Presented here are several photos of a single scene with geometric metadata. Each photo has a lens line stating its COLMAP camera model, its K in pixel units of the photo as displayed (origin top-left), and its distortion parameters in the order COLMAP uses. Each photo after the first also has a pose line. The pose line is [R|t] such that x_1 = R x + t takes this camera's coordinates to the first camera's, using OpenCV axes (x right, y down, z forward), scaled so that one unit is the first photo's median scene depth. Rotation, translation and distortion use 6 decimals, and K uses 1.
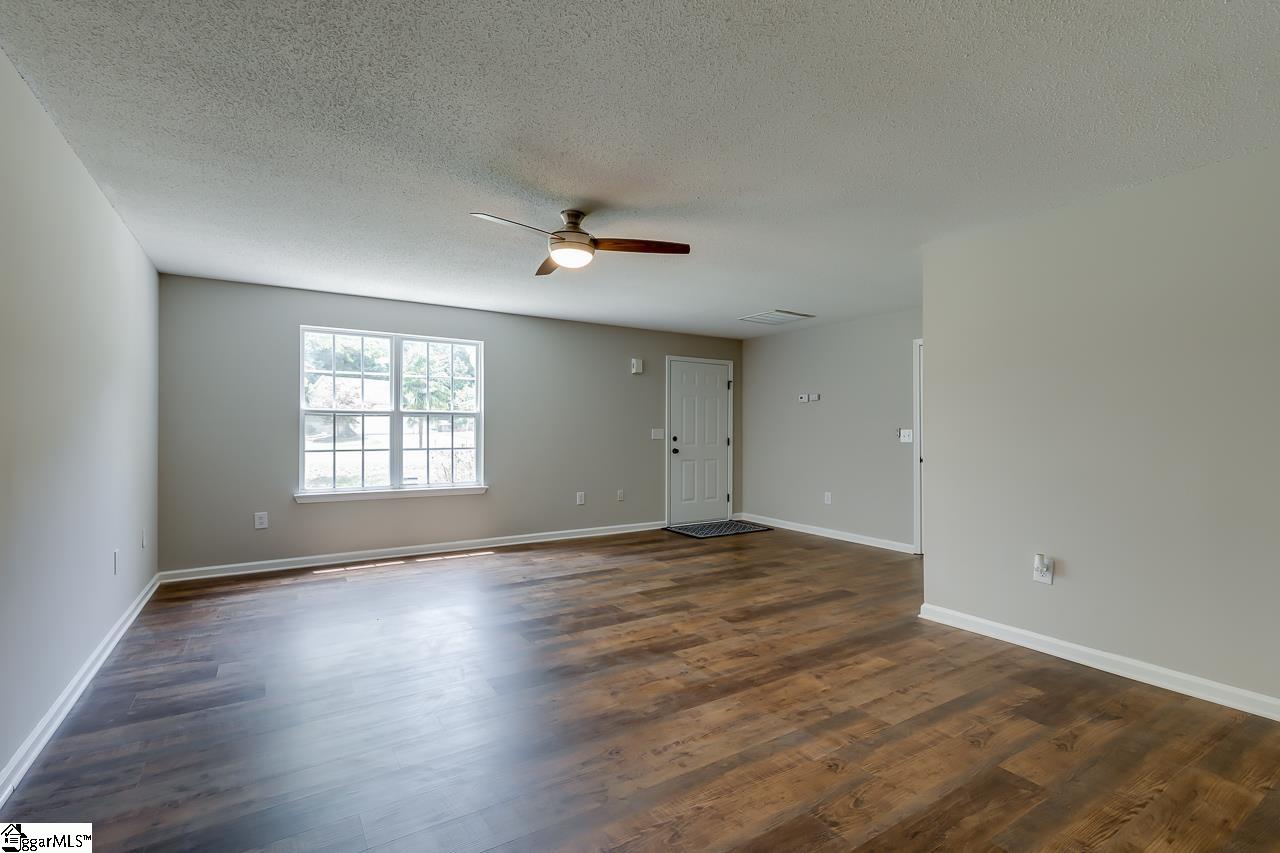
lens RADIAL K [[588.3, 0, 640.0], [0, 588.3, 426.5], [0, 0, 1]] dist [0.002298, -0.000124]
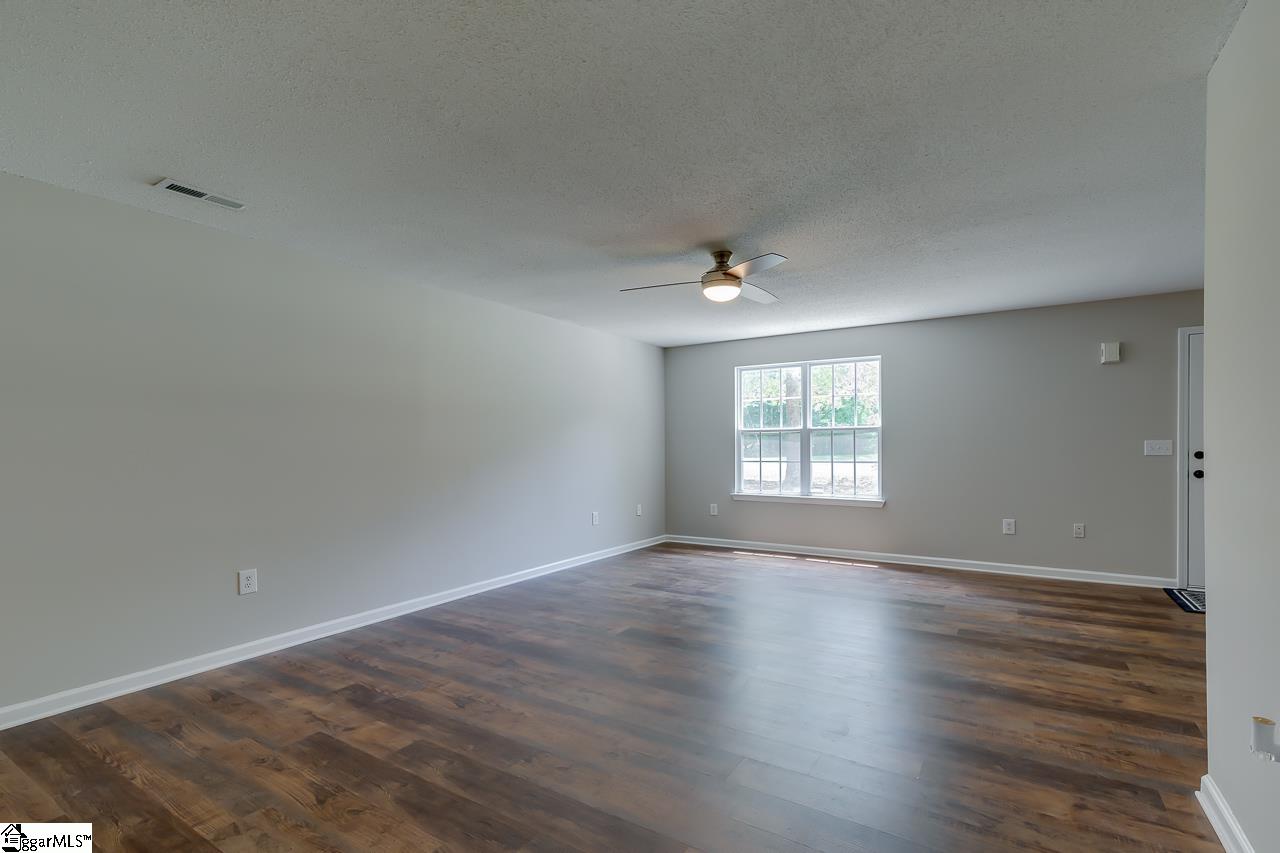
lens RADIAL K [[589.8, 0, 644.7], [0, 589.8, 449.8], [0, 0, 1]] dist [0.010405, -0.000161]
pose [[0.423877, 0.001216, -0.905719, 0.661783], [0.013527, 0.999879, 0.007674, 0.003184], [0.905619, -0.015505, 0.423809, 0.294631]]
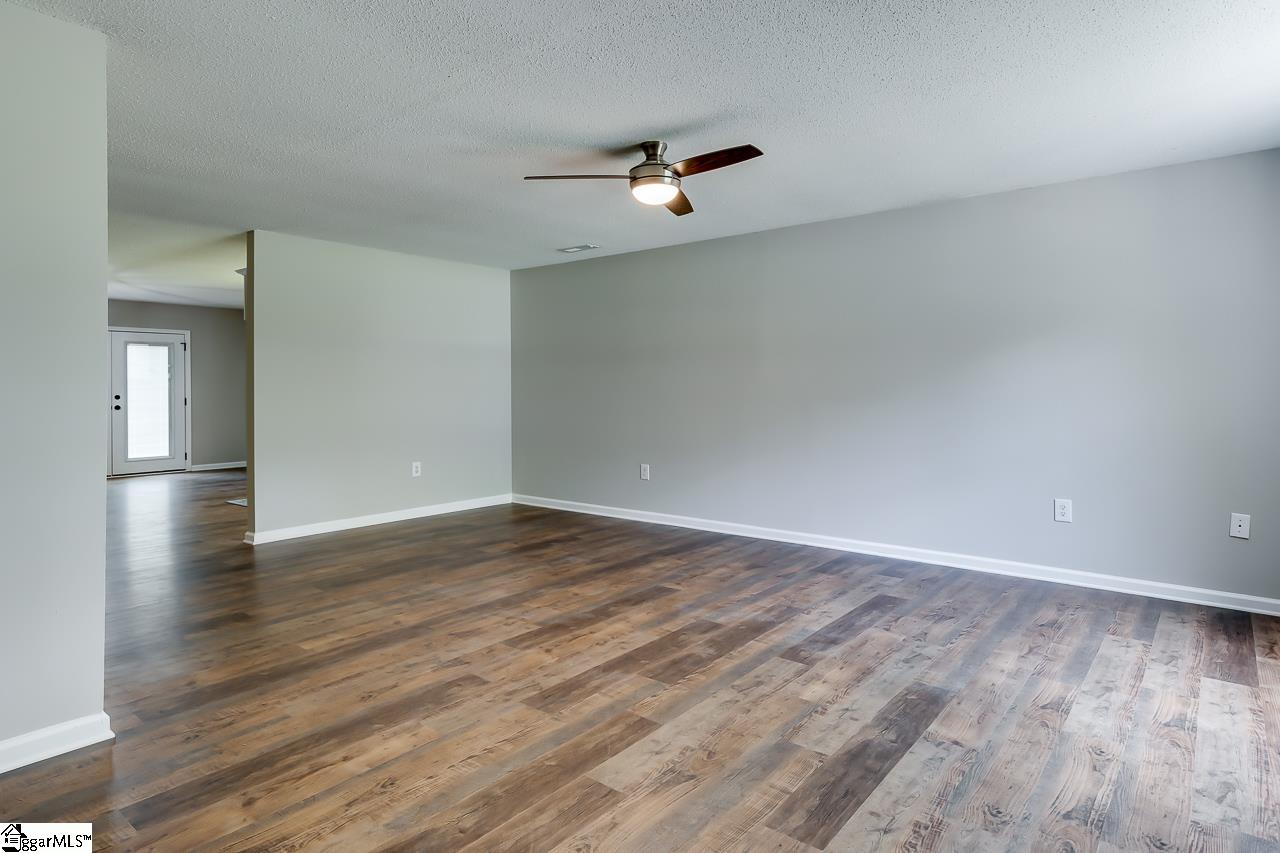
lens RADIAL K [[712.8, 0, 642.1], [0, 712.8, 413.4], [0, 0, 1]] dist [0.005069, 0.000988]
pose [[-0.947374, 0.012632, -0.319879, 0.195131], [0.002105, 0.999445, 0.033233, 0.005631], [0.320121, 0.030811, -0.946875, 1.567666]]
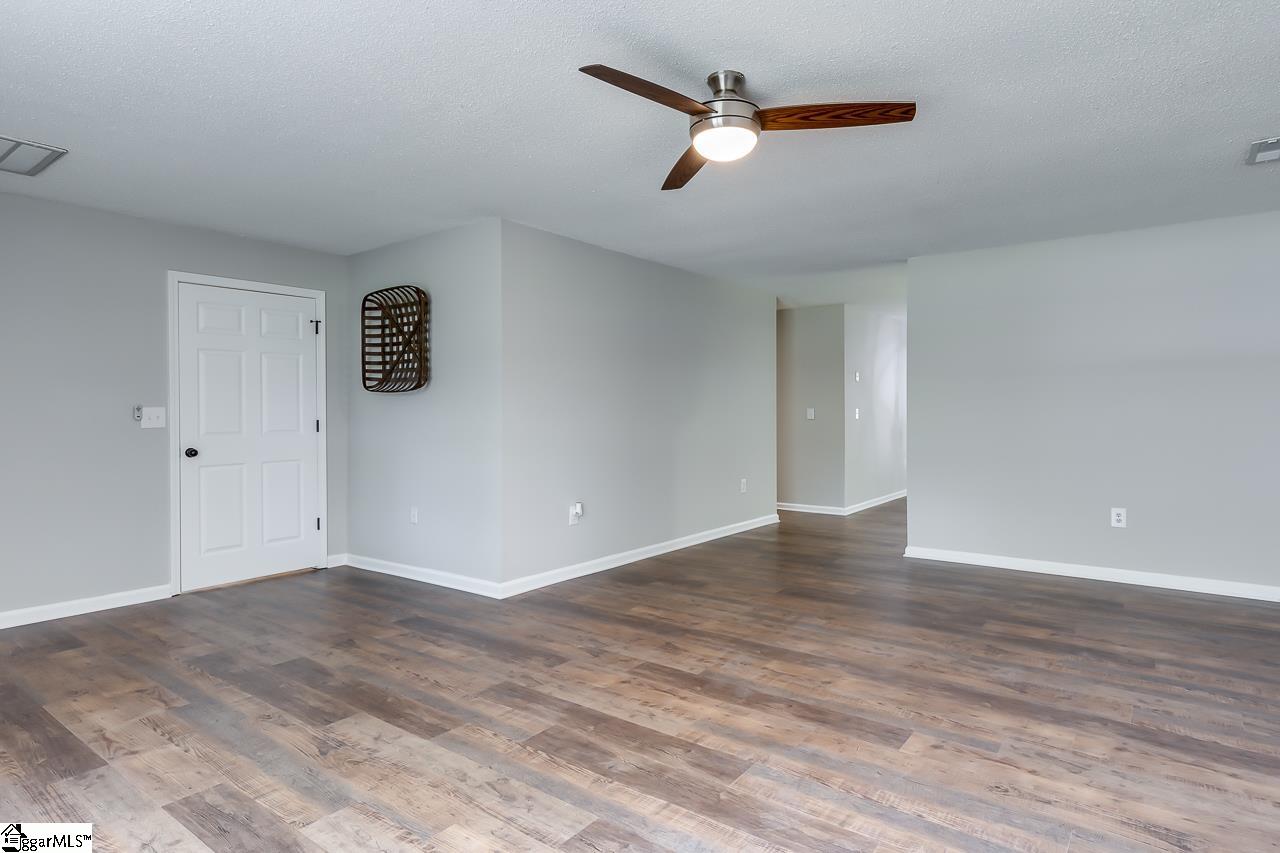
lens RADIAL K [[708.5, 0, 657.6], [0, 708.5, 424.3], [0, 0, 1]] dist [0.001864, -0.001677]
pose [[-0.363265, -0.021512, 0.931437, -0.634990], [-0.003379, 0.999757, 0.021772, 0.004498], [-0.931680, 0.004762, -0.363250, 1.051212]]
